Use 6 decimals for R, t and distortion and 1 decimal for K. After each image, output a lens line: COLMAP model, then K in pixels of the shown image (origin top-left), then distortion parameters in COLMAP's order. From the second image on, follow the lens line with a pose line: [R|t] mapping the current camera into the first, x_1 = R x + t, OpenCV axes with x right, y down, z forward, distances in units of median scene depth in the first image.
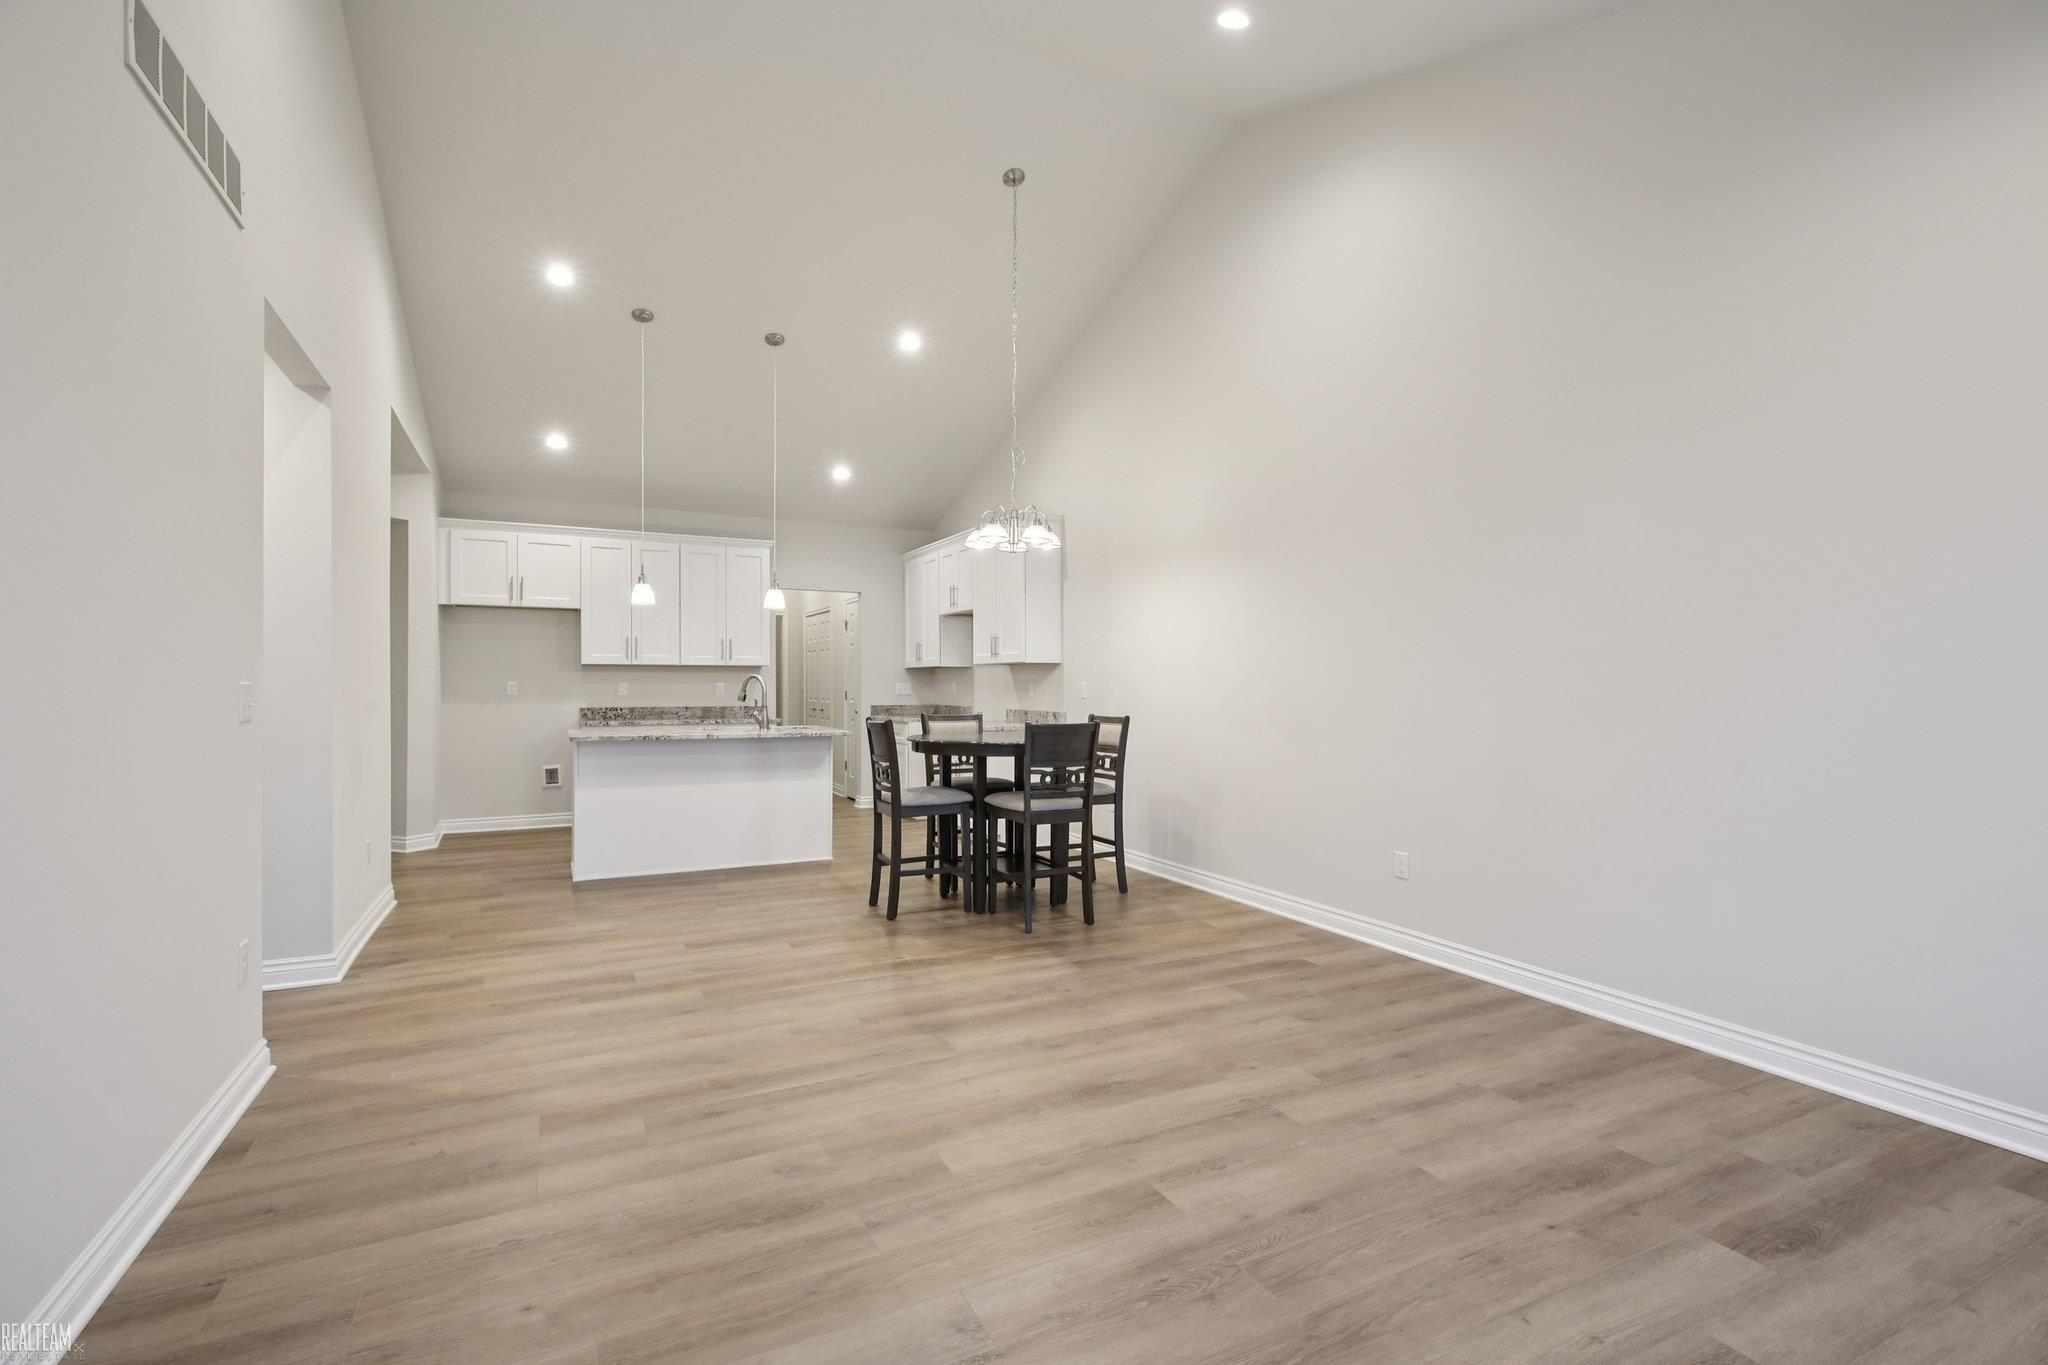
lens RADIAL K [[938.6, 0, 1030.7], [0, 938.6, 683.9], [0, 0, 1]] dist [0.008140, -0.000524]
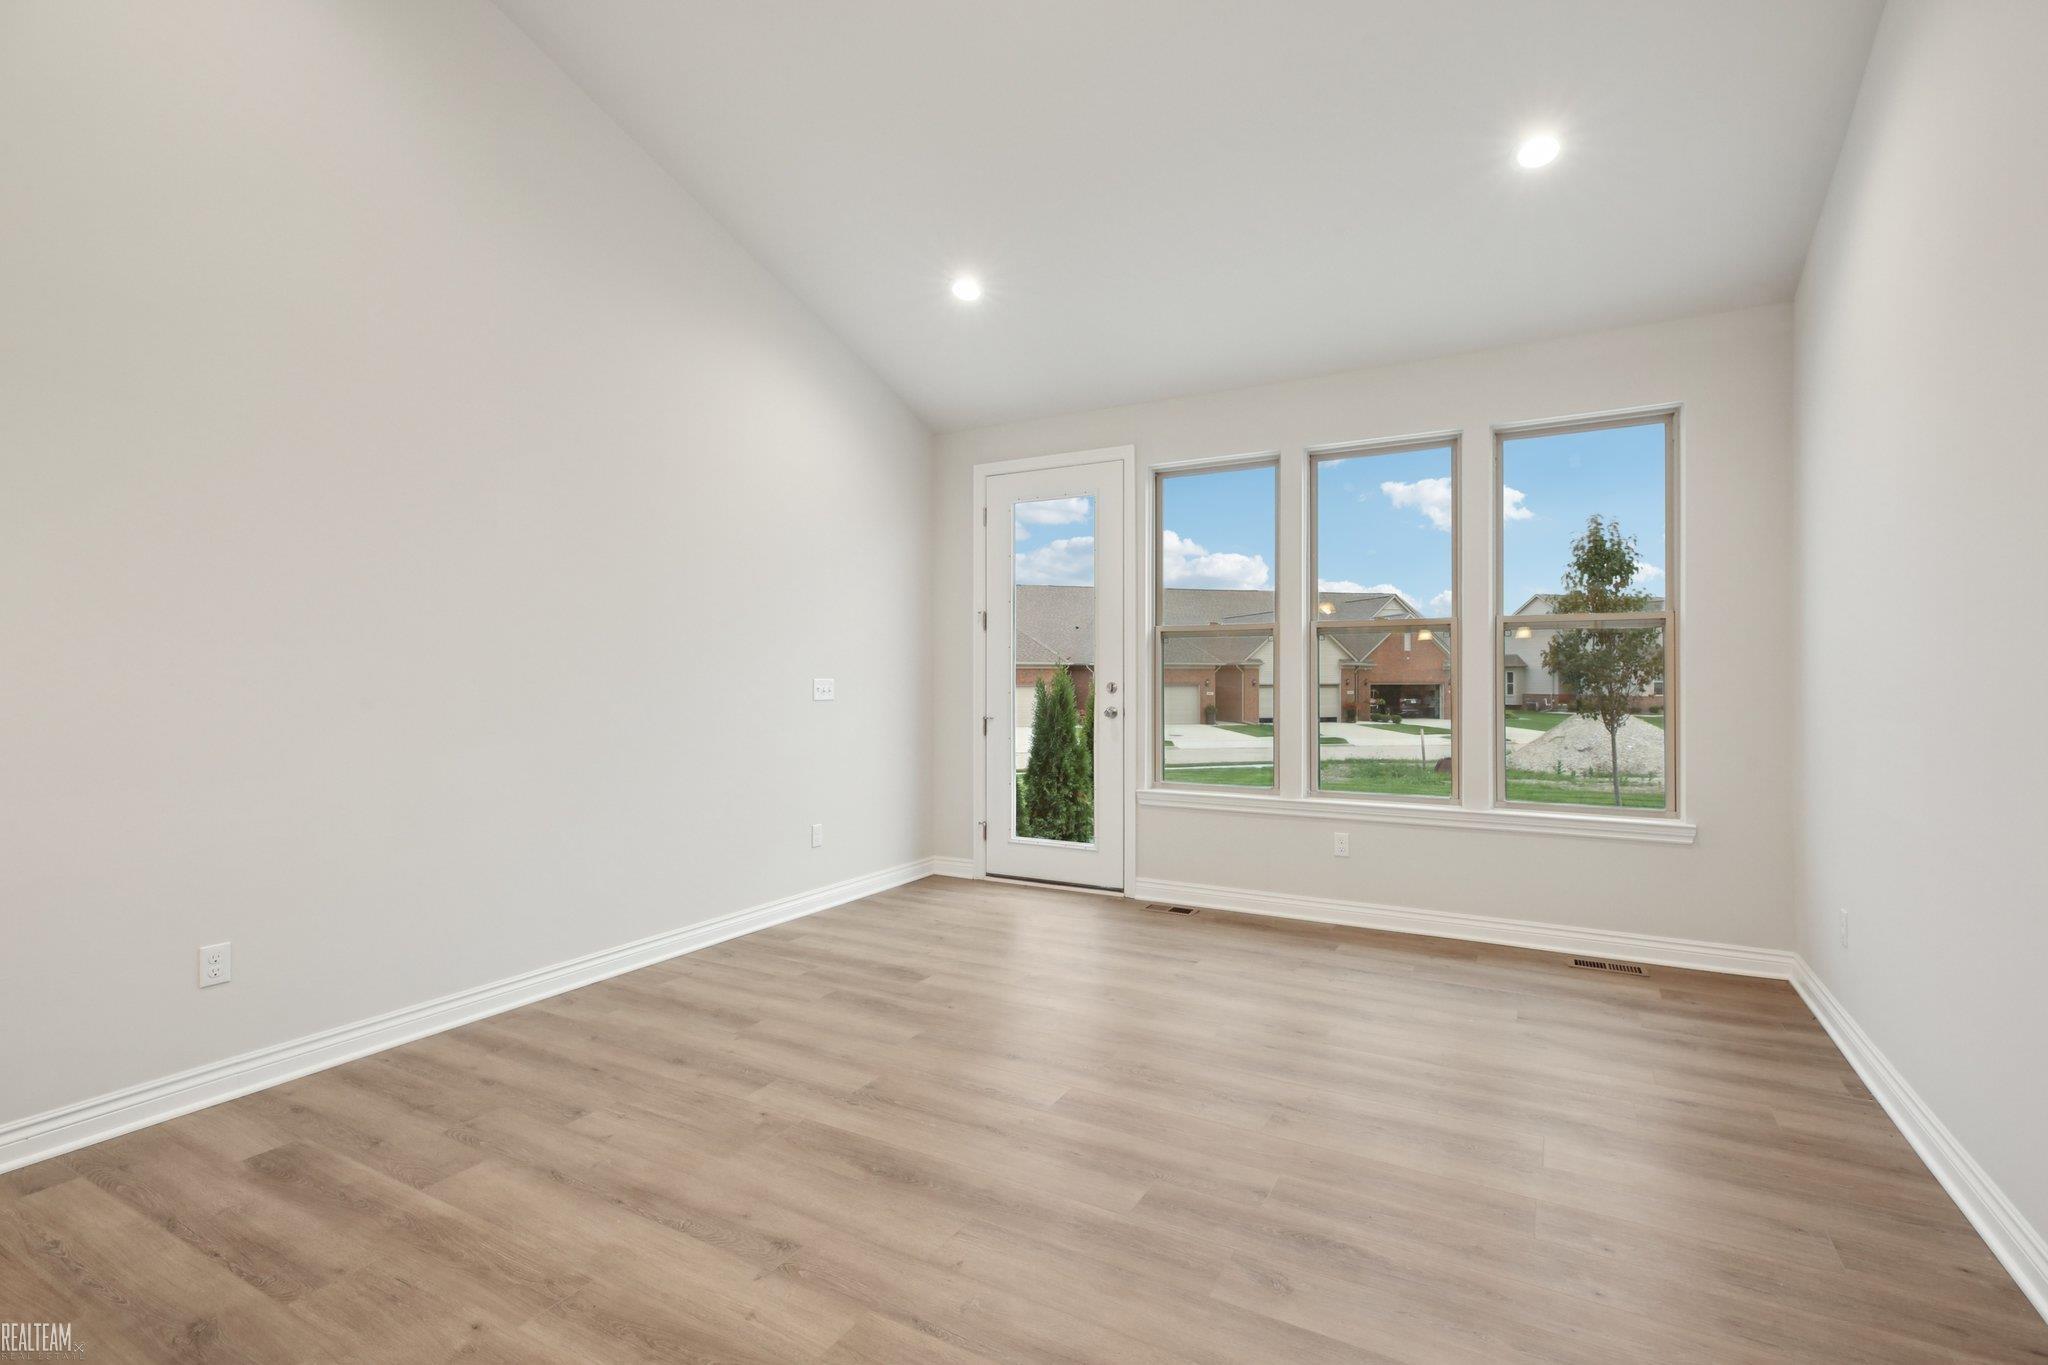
lens RADIAL K [[938.6, 0, 1030.7], [0, 938.6, 683.9], [0, 0, 1]] dist [0.008140, -0.000524]
pose [[-0.557082, -0.007788, 0.830421, -0.388165], [0.000081, 0.999956, 0.009432, -0.003849], [-0.830457, 0.005322, -0.557057, 0.779426]]
